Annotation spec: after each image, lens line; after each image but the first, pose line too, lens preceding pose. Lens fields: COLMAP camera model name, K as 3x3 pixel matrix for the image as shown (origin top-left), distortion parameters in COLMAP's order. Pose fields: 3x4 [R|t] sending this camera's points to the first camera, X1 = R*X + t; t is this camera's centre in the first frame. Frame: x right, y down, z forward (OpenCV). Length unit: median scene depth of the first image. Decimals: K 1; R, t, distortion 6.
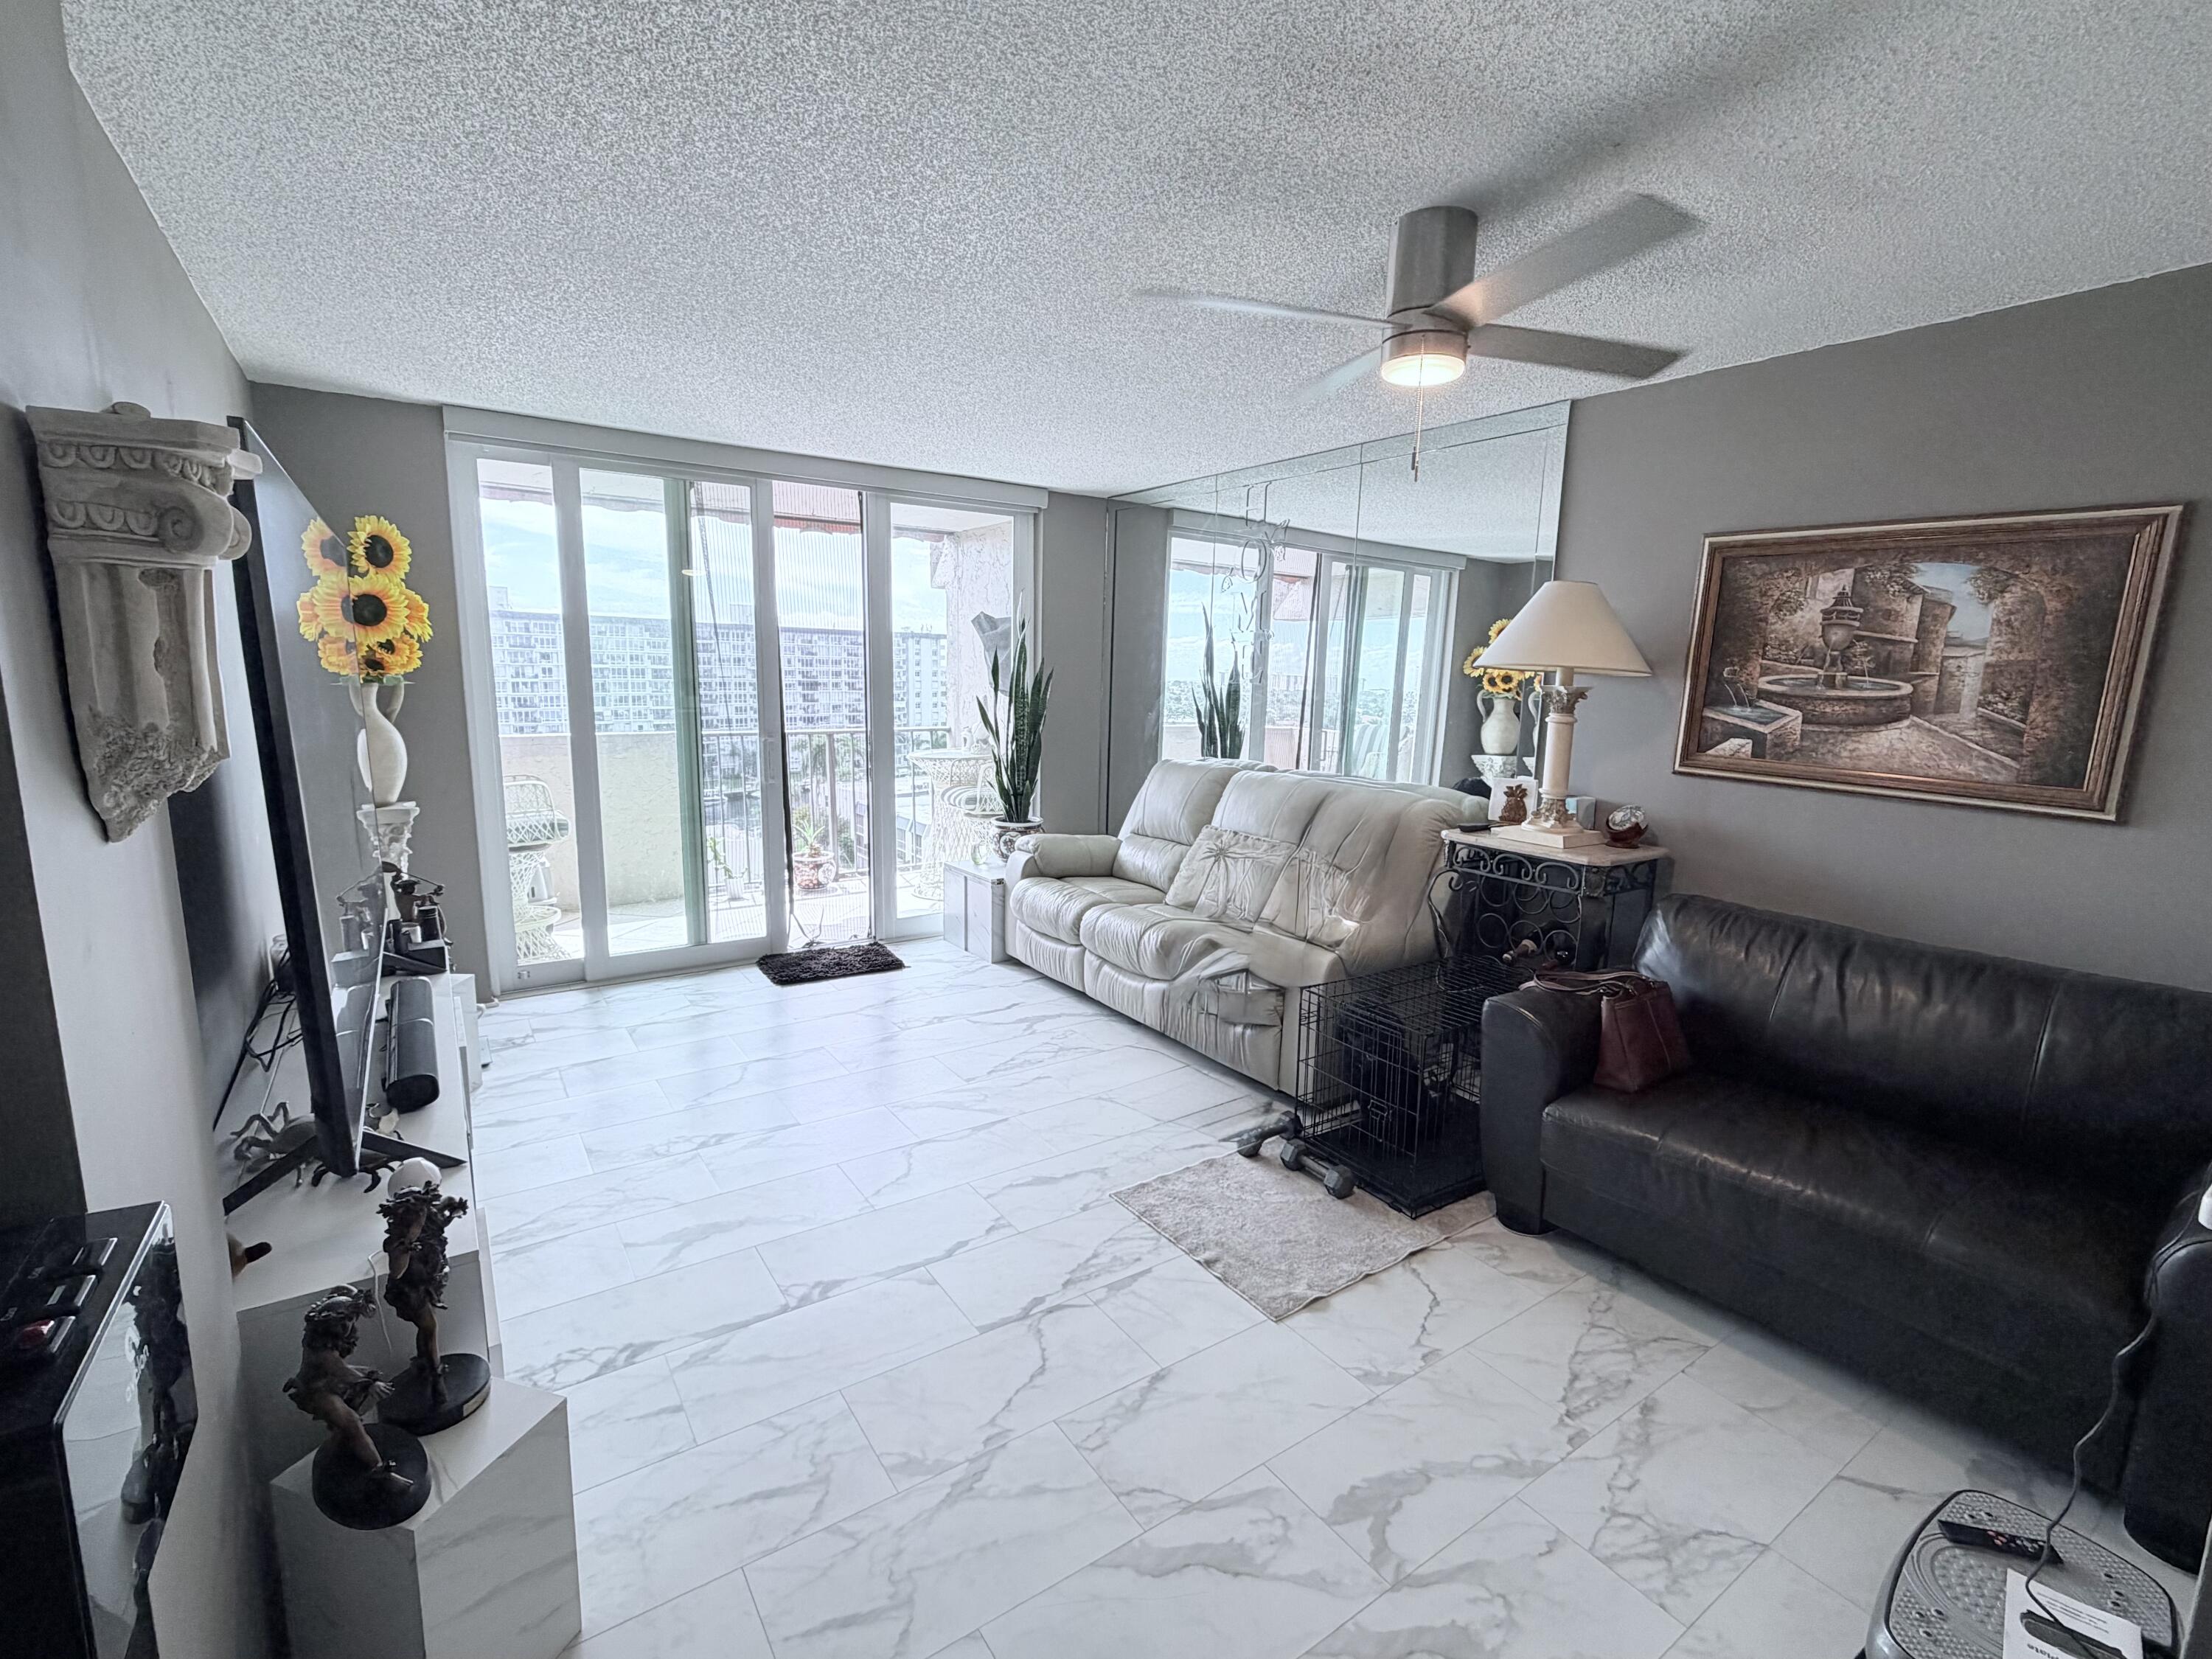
lens RADIAL K [[1001.2, 0, 1103.3], [0, 1001.2, 830.3], [0, 0, 1]] dist [-0.000182, 0.000076]
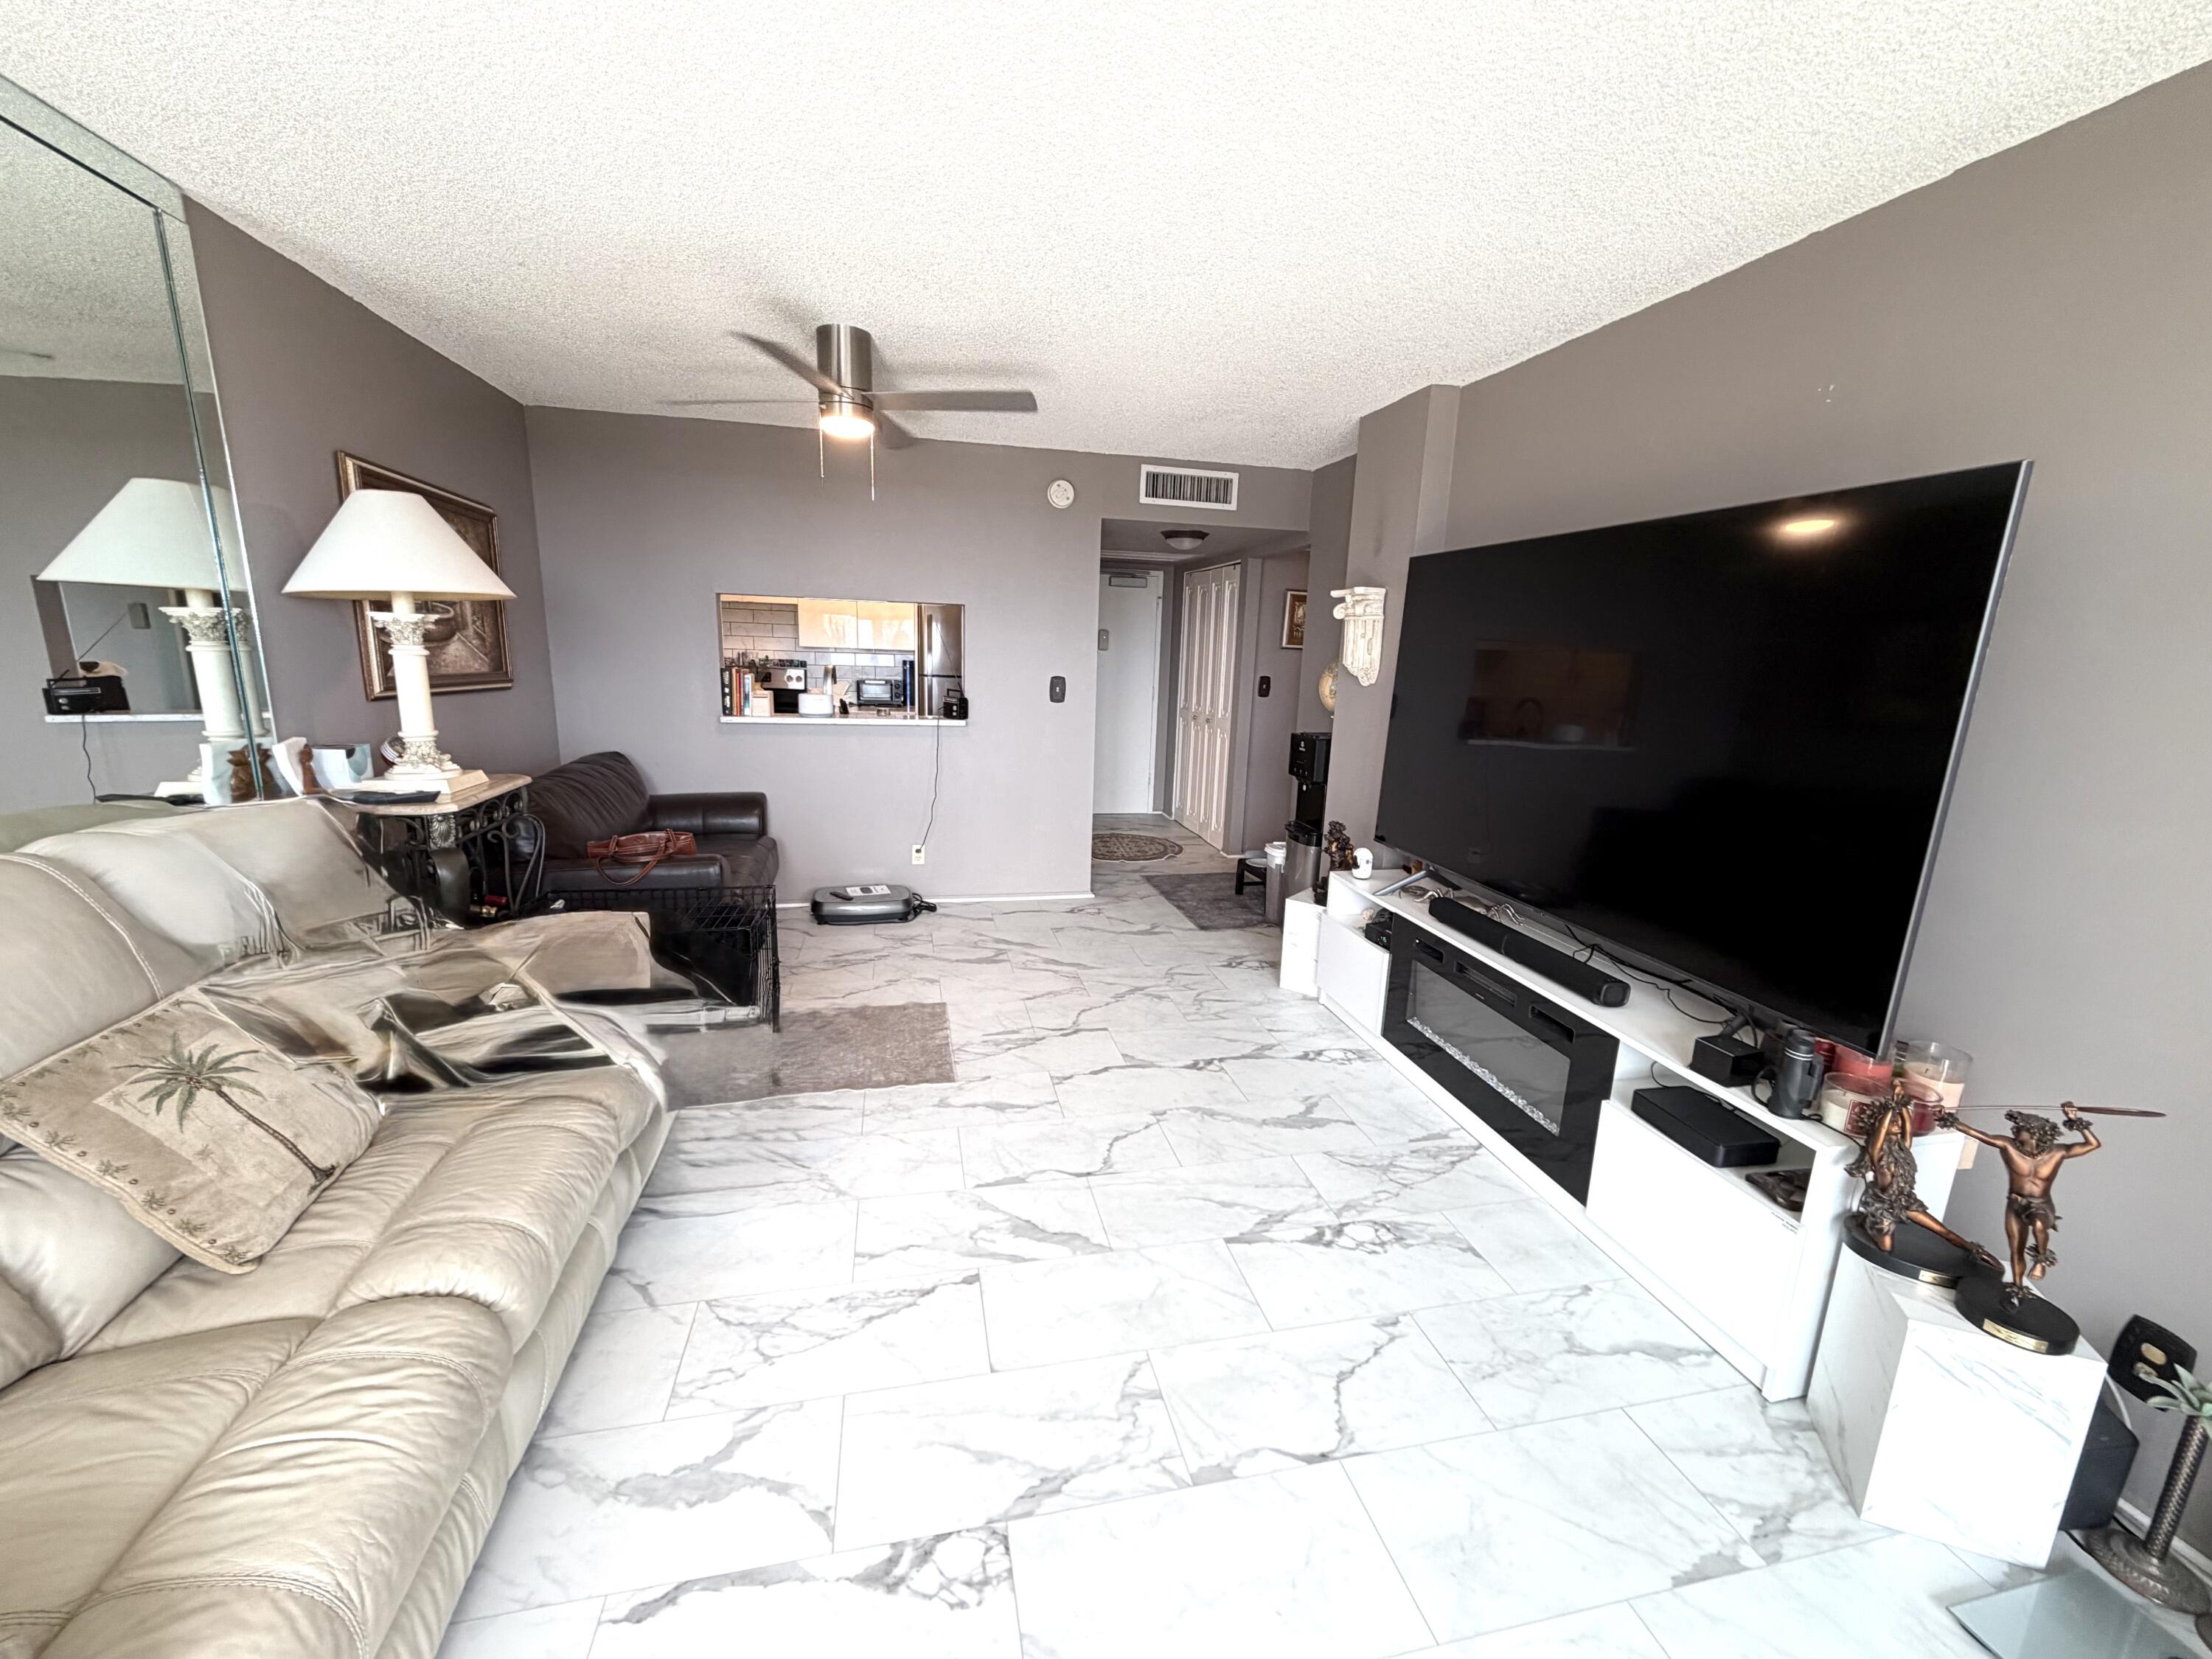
lens RADIAL K [[912.8, 0, 1109.8], [0, 912.8, 839.4], [0, 0, 1]] dist [0.000714, 0.000087]
pose [[-0.933111, -0.118741, 0.339417, -0.234842], [0.014776, 0.930448, 0.366127, -0.138292], [-0.359285, 0.346652, -0.866457, 0.852383]]
